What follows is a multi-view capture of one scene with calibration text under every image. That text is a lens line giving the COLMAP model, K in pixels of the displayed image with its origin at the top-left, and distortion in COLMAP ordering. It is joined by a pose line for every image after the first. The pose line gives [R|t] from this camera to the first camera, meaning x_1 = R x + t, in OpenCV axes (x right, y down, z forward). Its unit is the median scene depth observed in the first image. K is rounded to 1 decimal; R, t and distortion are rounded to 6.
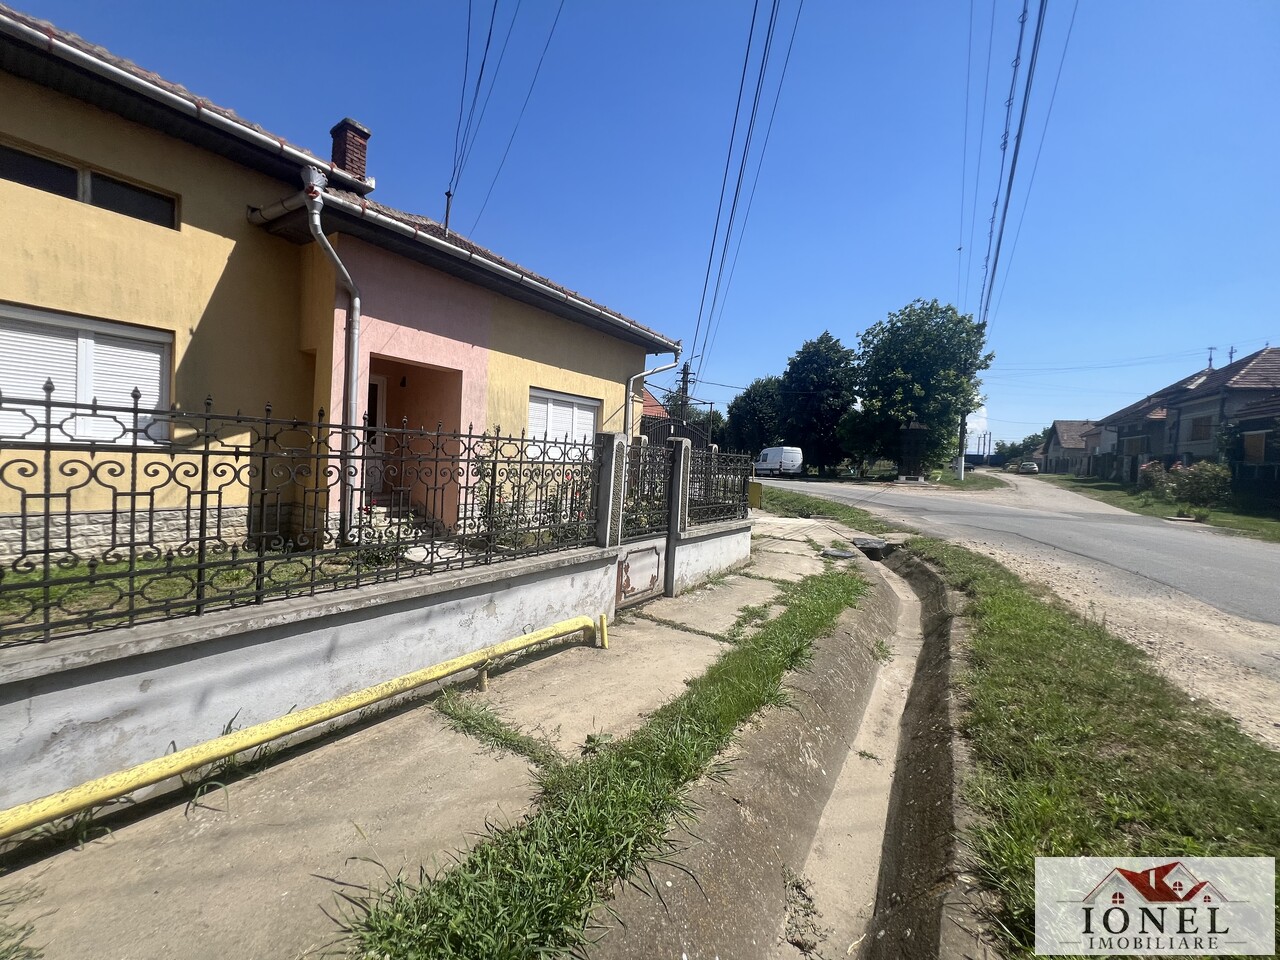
lens RADIAL K [[515.9, 0, 640.0], [0, 515.9, 480.0], [0, 0, 1]] dist [-0.015721, 0.004957]
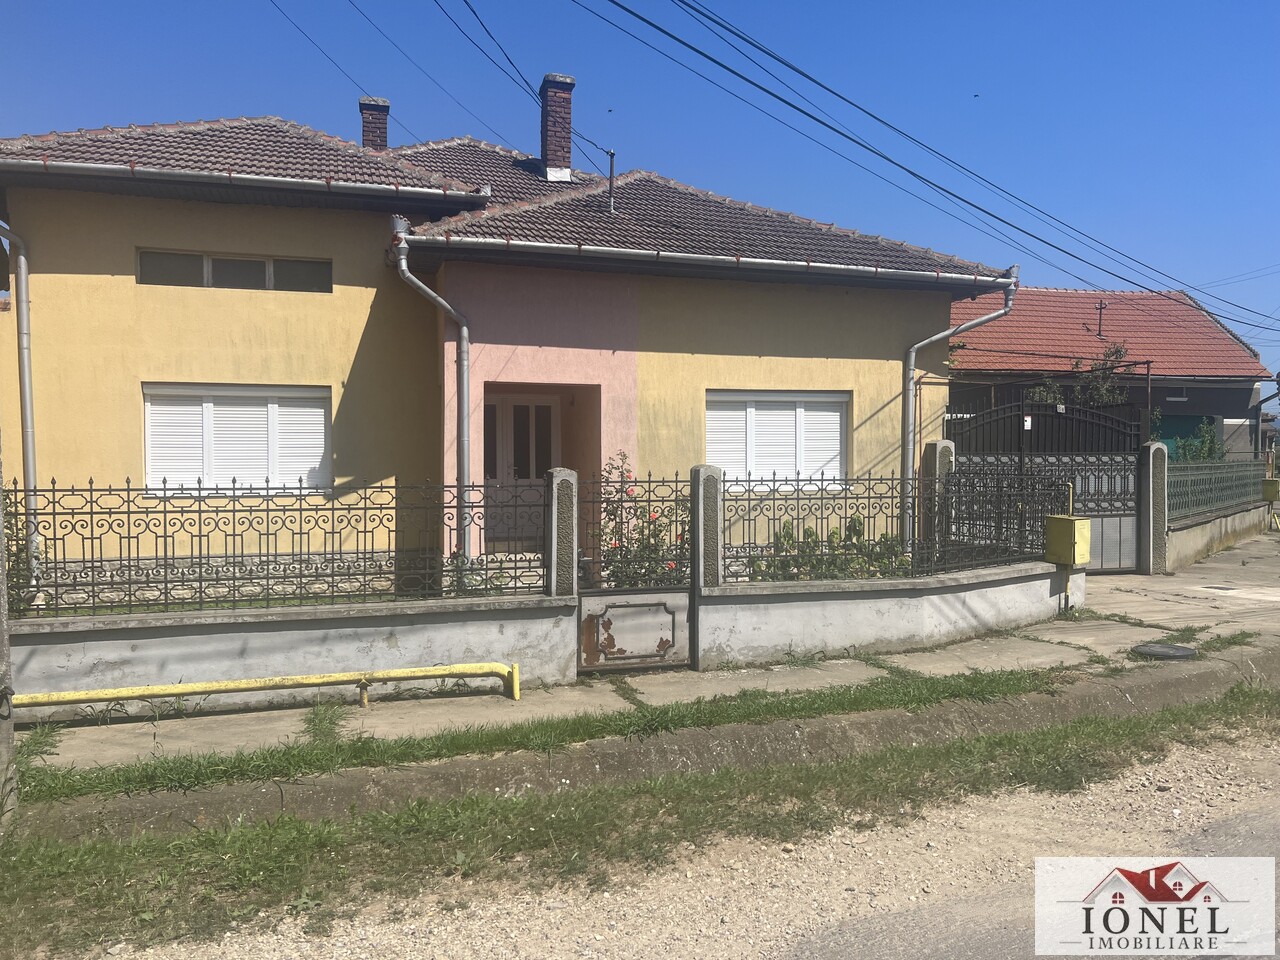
lens RADIAL K [[962.2, 0, 637.2], [0, 962.2, 487.1], [0, 0, 1]] dist [0.104159, -0.220154]
pose [[0.778256, -0.034948, -0.626974, 0.865437], [0.016618, 0.999247, -0.035072, 0.001146], [0.627728, 0.016876, 0.778250, -0.177245]]
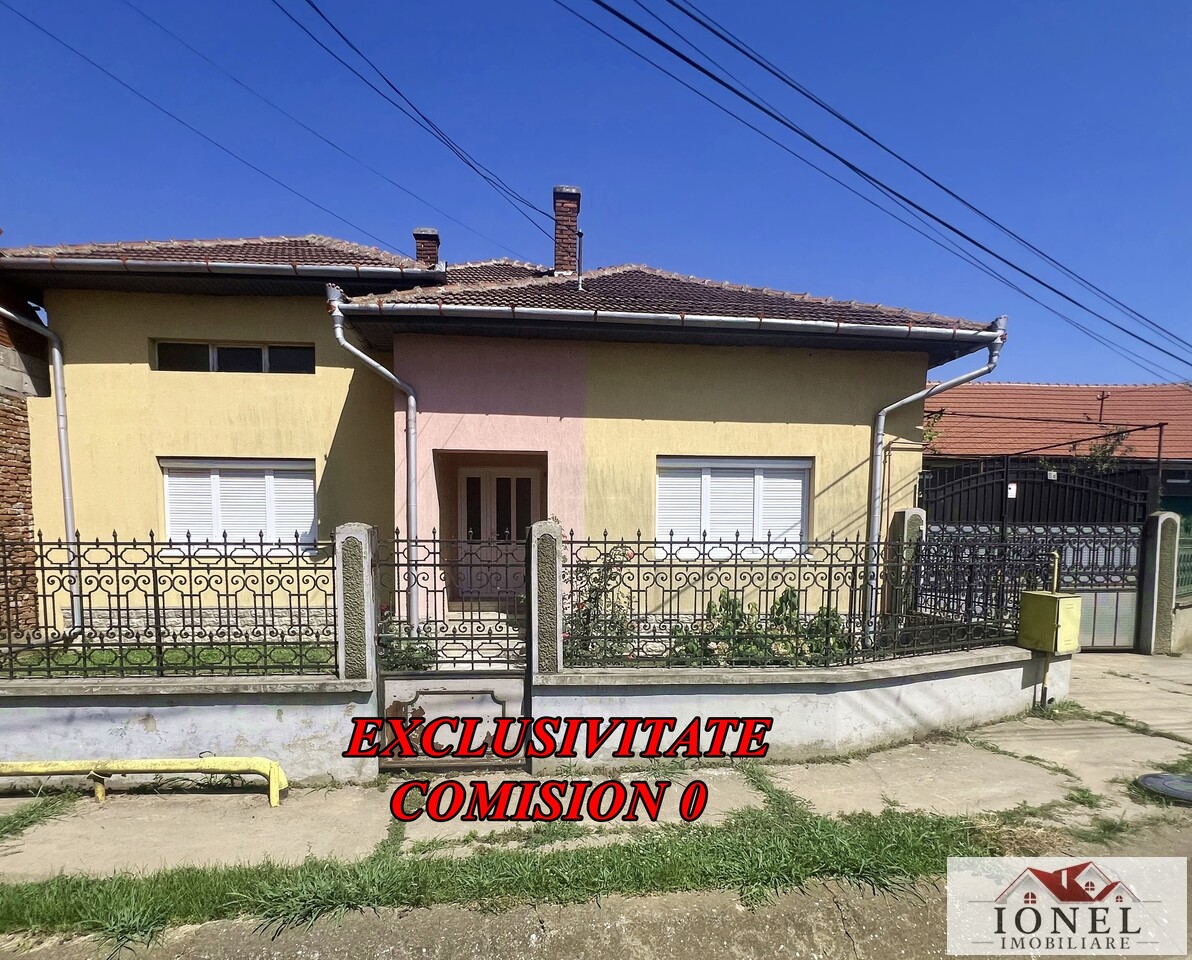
lens RADIAL K [[666.1, 0, 579.7], [0, 666.1, 588.4], [0, 0, 1]] dist [-0.003648, 0.000260]
pose [[0.628298, 0.011360, -0.777890, 0.696458], [-0.004562, 0.999930, 0.010917, -0.009336], [0.777959, -0.003310, 0.628306, 0.511616]]
